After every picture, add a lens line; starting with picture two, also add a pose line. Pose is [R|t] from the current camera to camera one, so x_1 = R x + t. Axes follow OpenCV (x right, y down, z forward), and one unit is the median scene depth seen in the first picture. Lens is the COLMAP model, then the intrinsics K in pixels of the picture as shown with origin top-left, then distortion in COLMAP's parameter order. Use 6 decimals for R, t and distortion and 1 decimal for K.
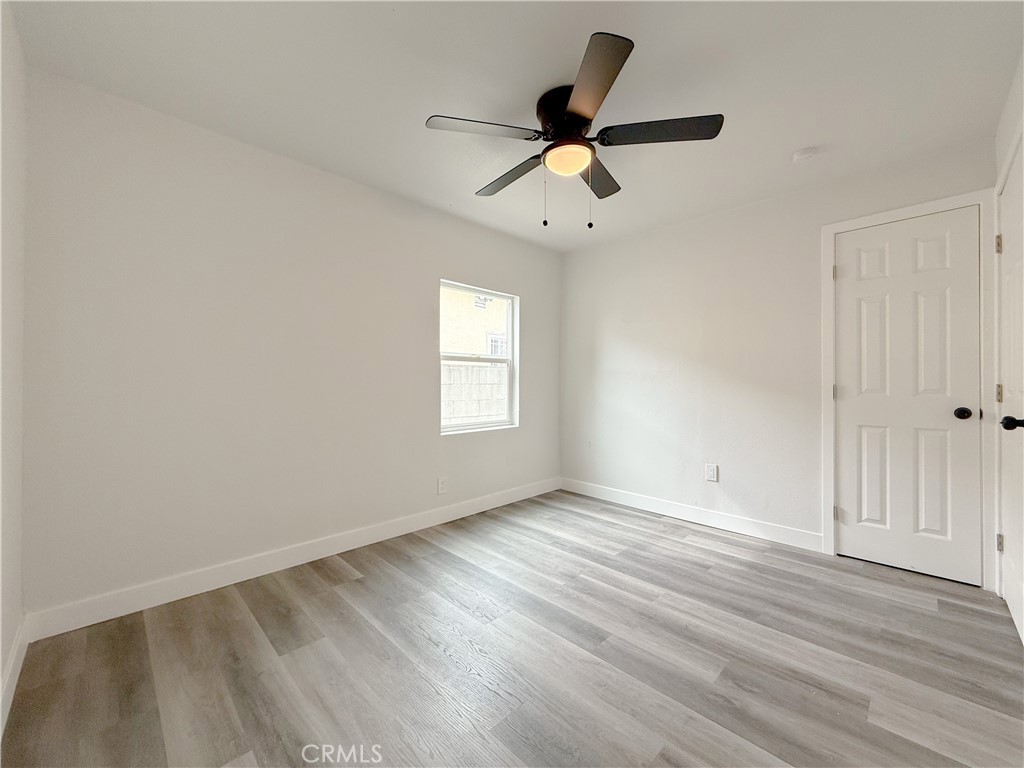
lens RADIAL K [[409.1, 0, 510.1], [0, 409.1, 384.6], [0, 0, 1]] dist [-0.000092, 0.000281]
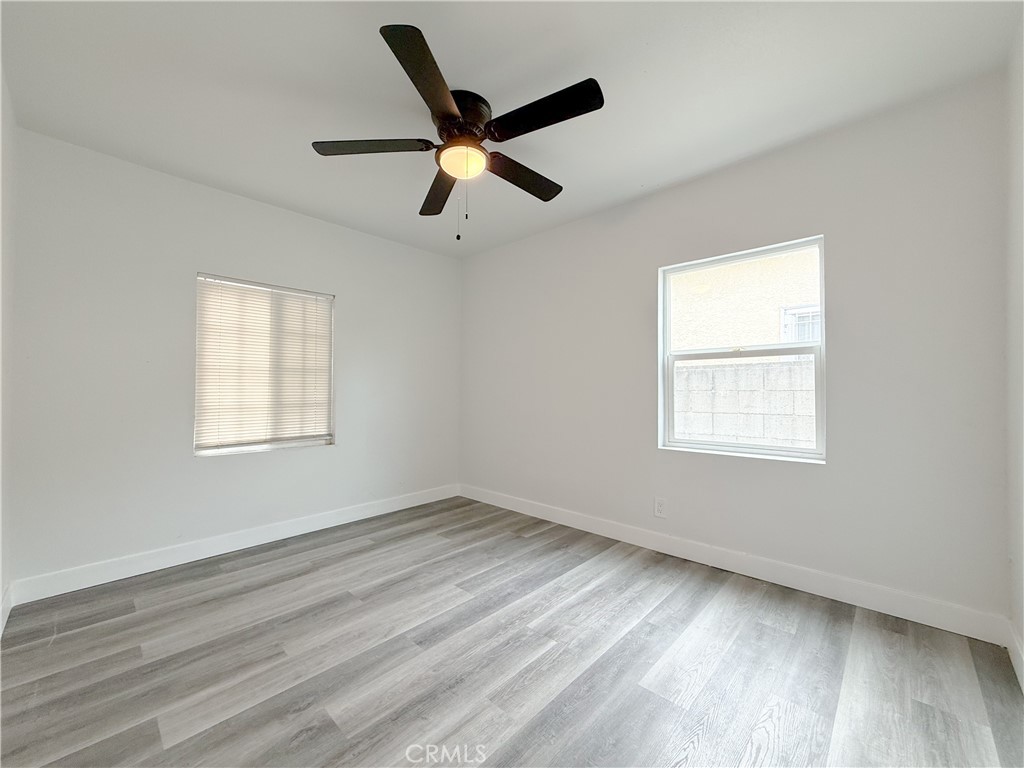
lens RADIAL K [[409.1, 0, 510.1], [0, 409.1, 384.6], [0, 0, 1]] dist [-0.000092, 0.000281]
pose [[0.026827, -0.015091, -0.999526, 0.989990], [-0.002355, 0.999882, -0.015160, 0.003659], [0.999637, 0.002760, 0.026789, 0.952249]]
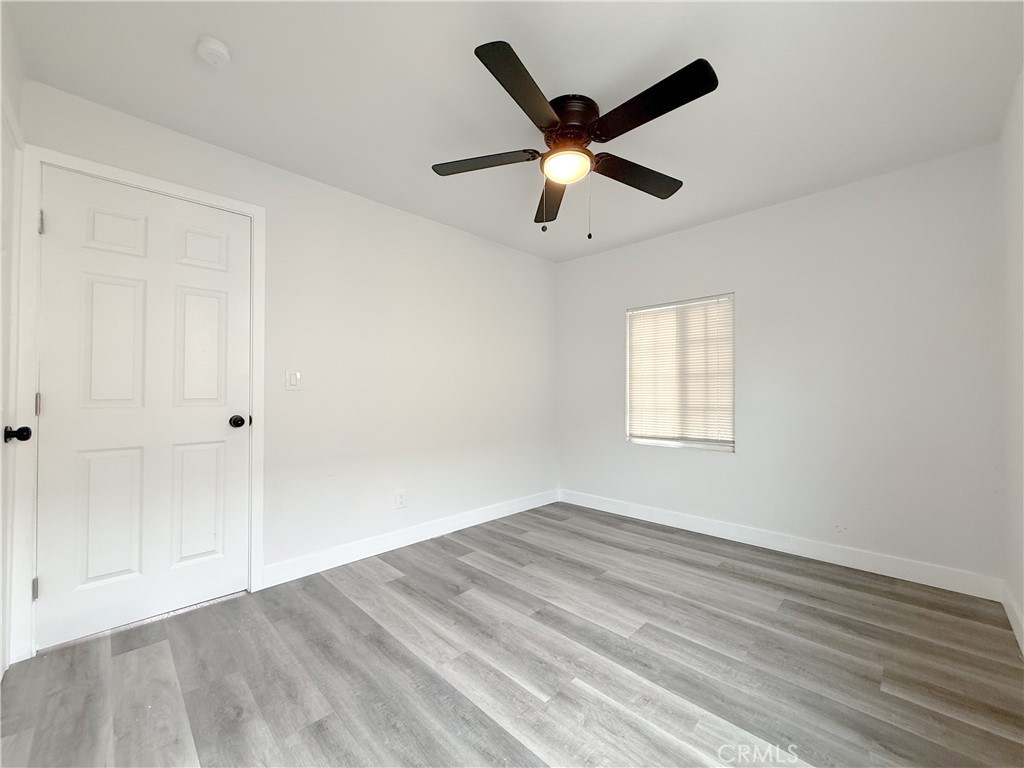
lens RADIAL K [[409.1, 0, 510.1], [0, 409.1, 384.6], [0, 0, 1]] dist [-0.000092, 0.000281]
pose [[-0.999996, -0.001128, 0.002708, 0.242382], [-0.001174, 0.999852, -0.017139, -0.005742], [-0.002688, -0.017142, -0.999849, 1.735716]]
